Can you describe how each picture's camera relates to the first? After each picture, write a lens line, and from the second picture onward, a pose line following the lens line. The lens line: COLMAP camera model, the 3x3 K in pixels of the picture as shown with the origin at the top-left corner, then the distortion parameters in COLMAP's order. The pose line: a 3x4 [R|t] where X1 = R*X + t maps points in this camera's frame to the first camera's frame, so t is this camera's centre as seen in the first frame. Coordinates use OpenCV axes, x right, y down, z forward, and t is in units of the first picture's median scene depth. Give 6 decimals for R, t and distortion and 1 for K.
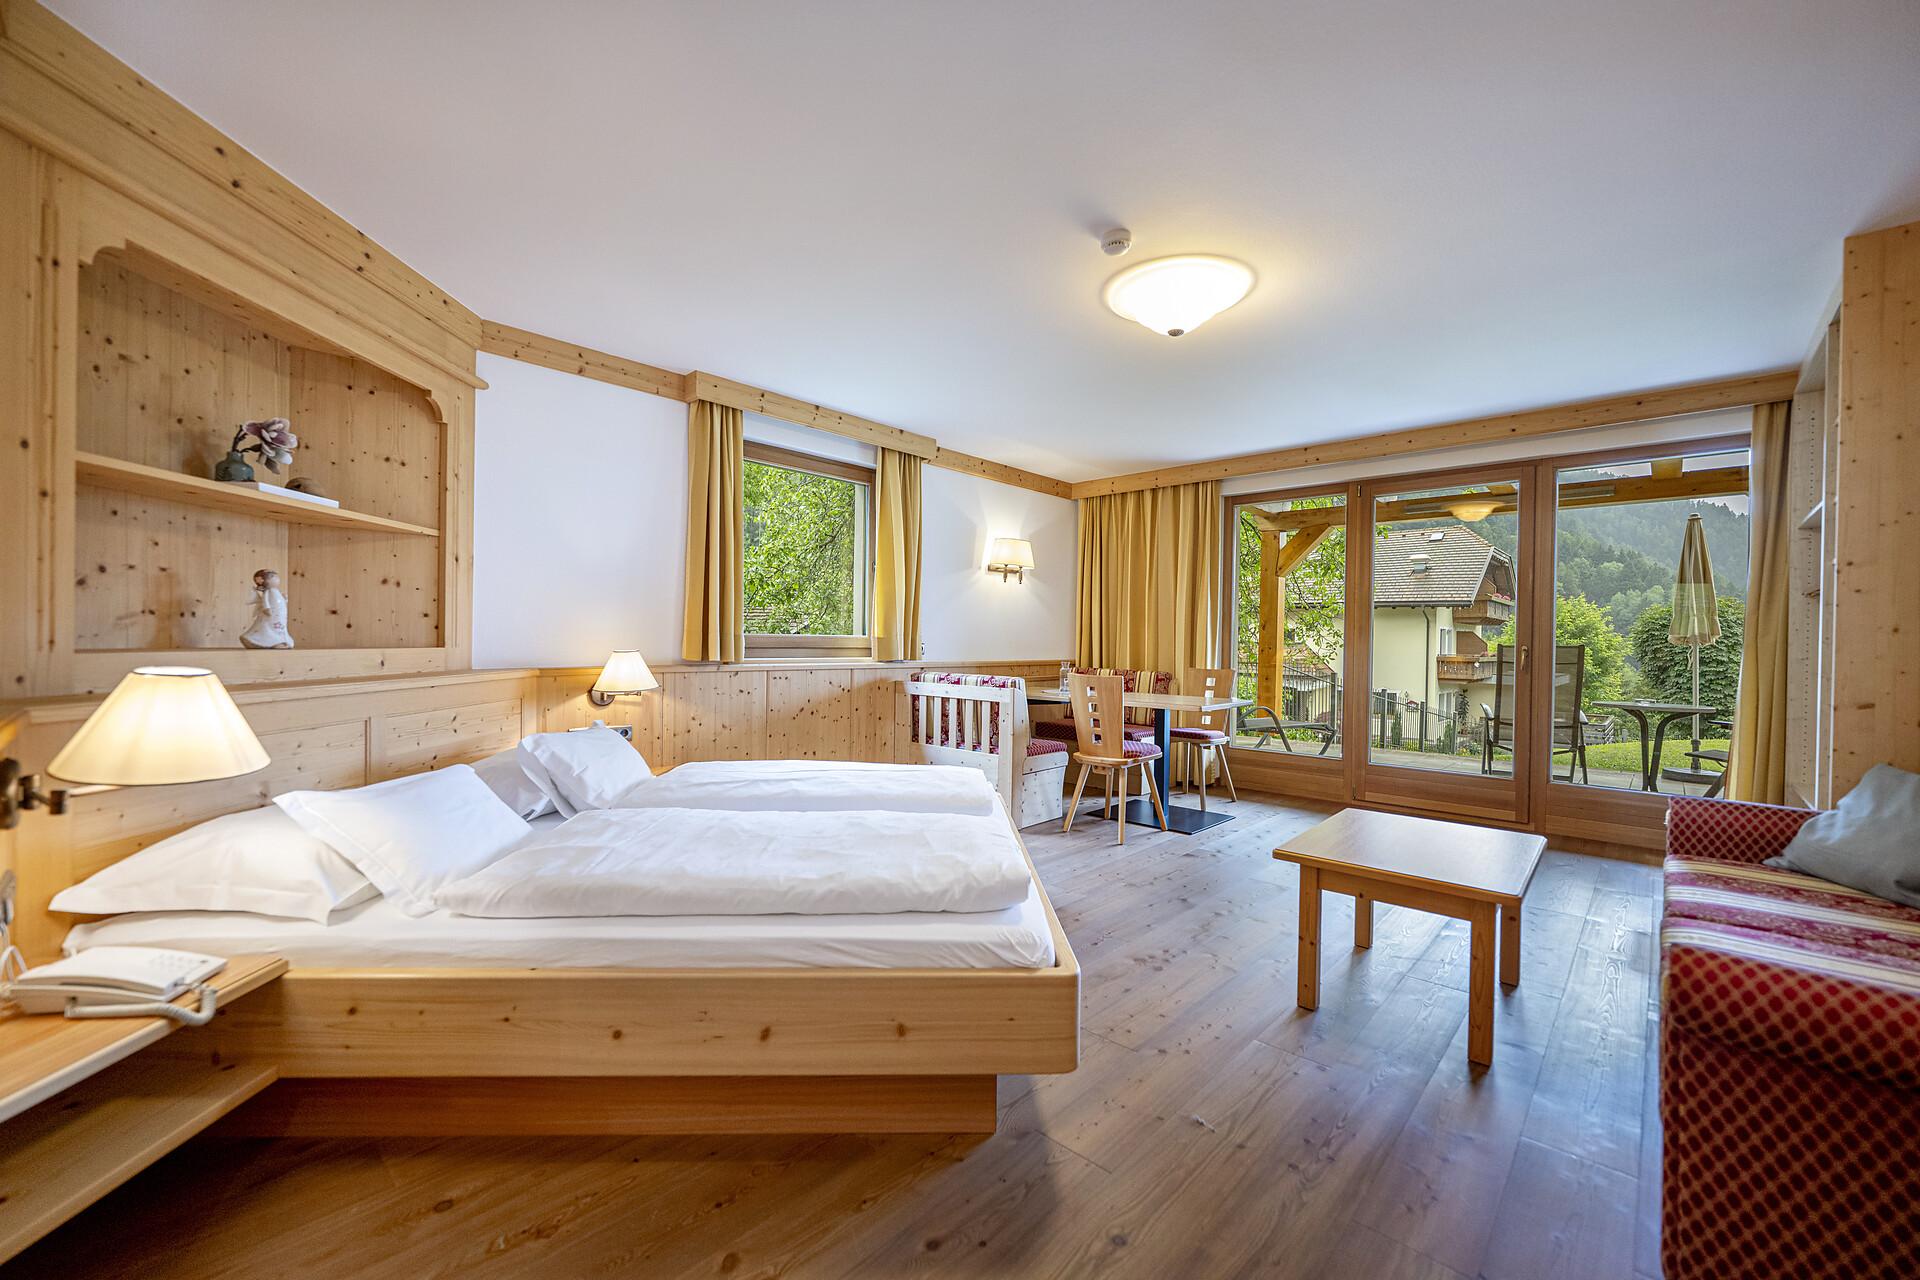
lens RADIAL K [[764.3, 0, 958.2], [0, 764.3, 650.2], [0, 0, 1]] dist [-0.001748, 0.000103]
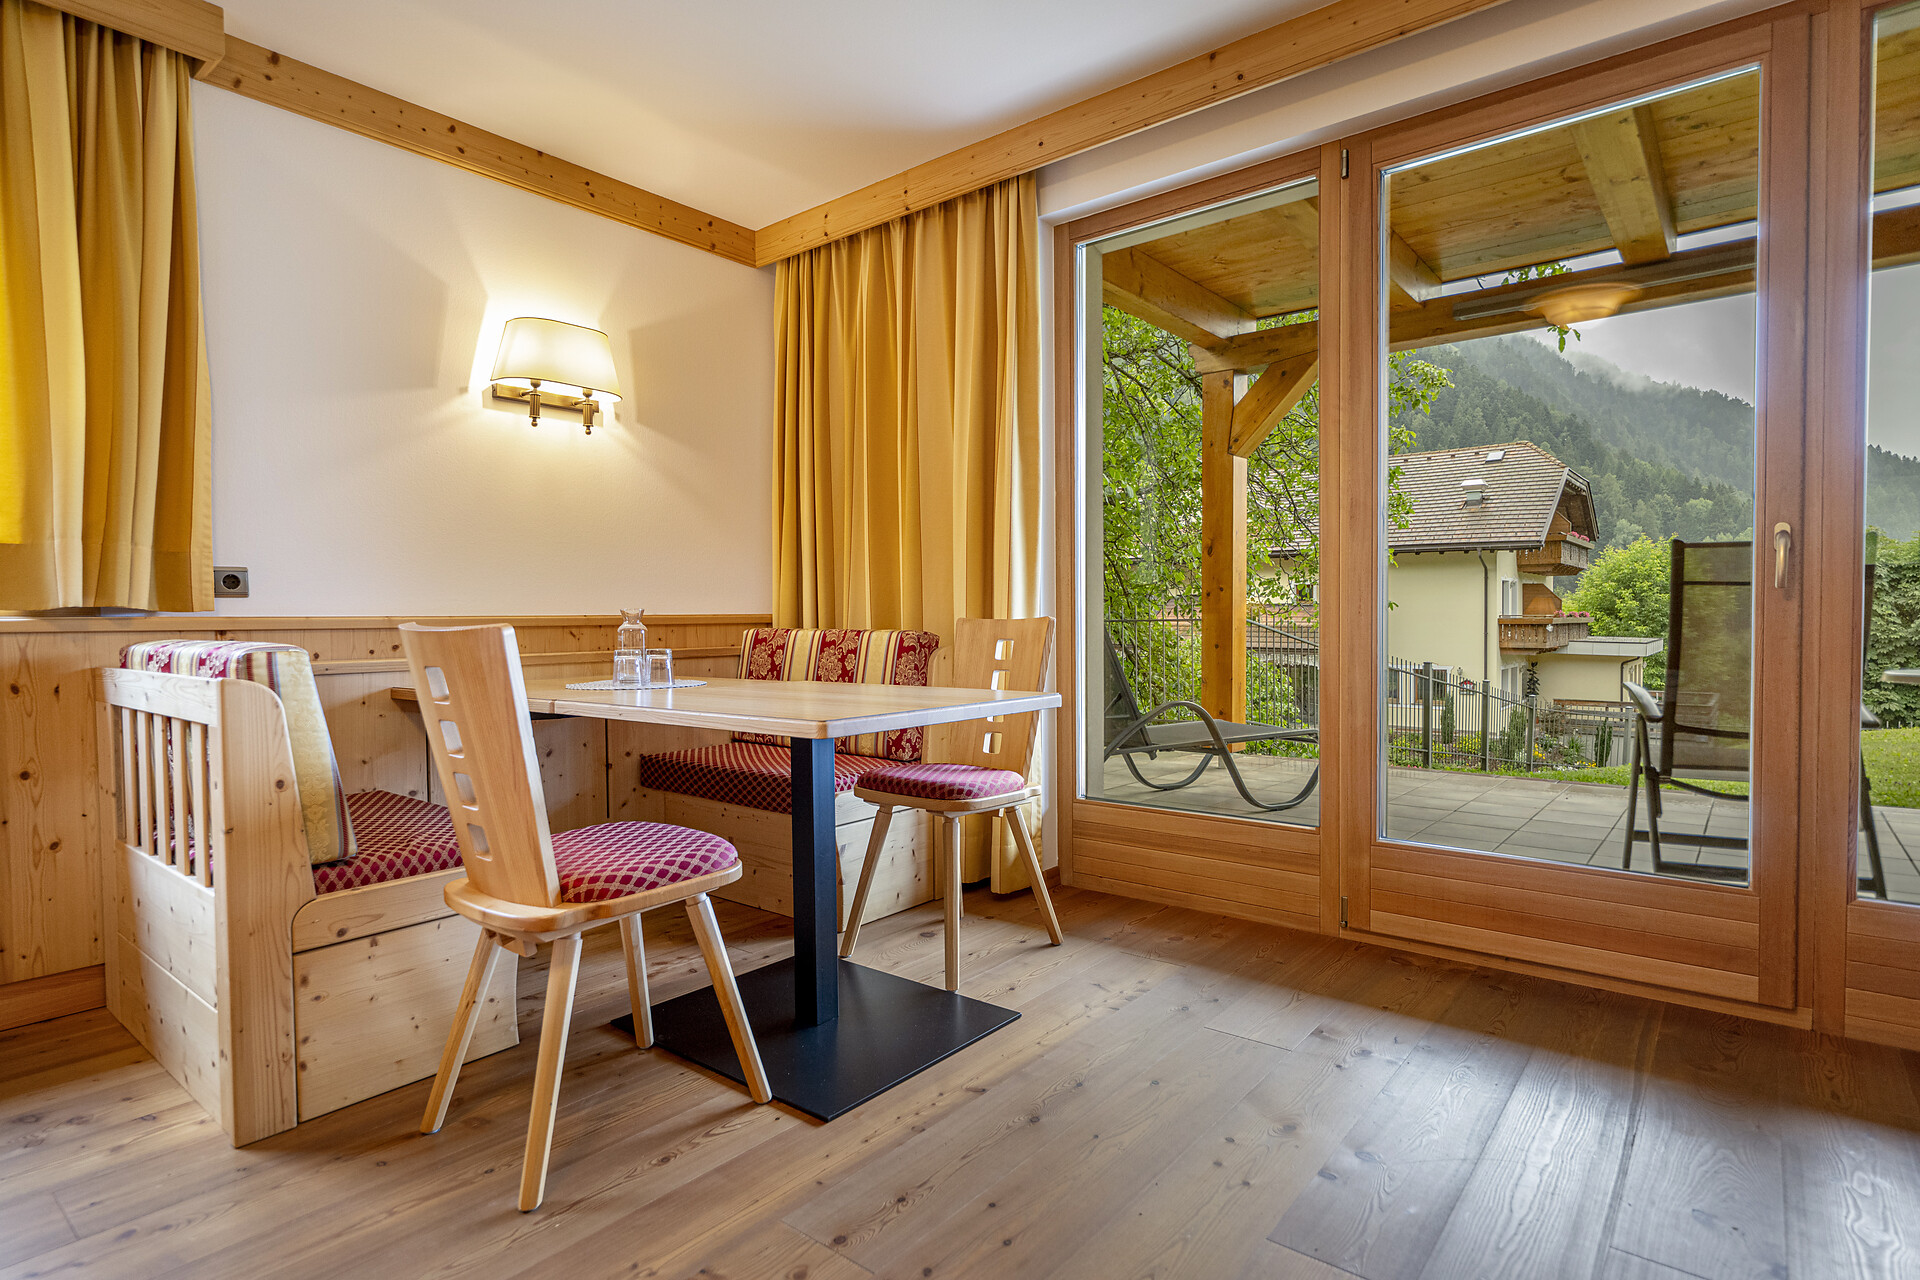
lens RADIAL K [[1013.4, 0, 949.4], [0, 1013.4, 648.9], [0, 0, 1]] dist [-0.031410, 0.001076]
pose [[0.997726, -0.026313, 0.062059, 0.213087], [0.025036, 0.999460, 0.021259, 0.022920], [-0.062585, -0.019657, 0.997846, 0.371445]]
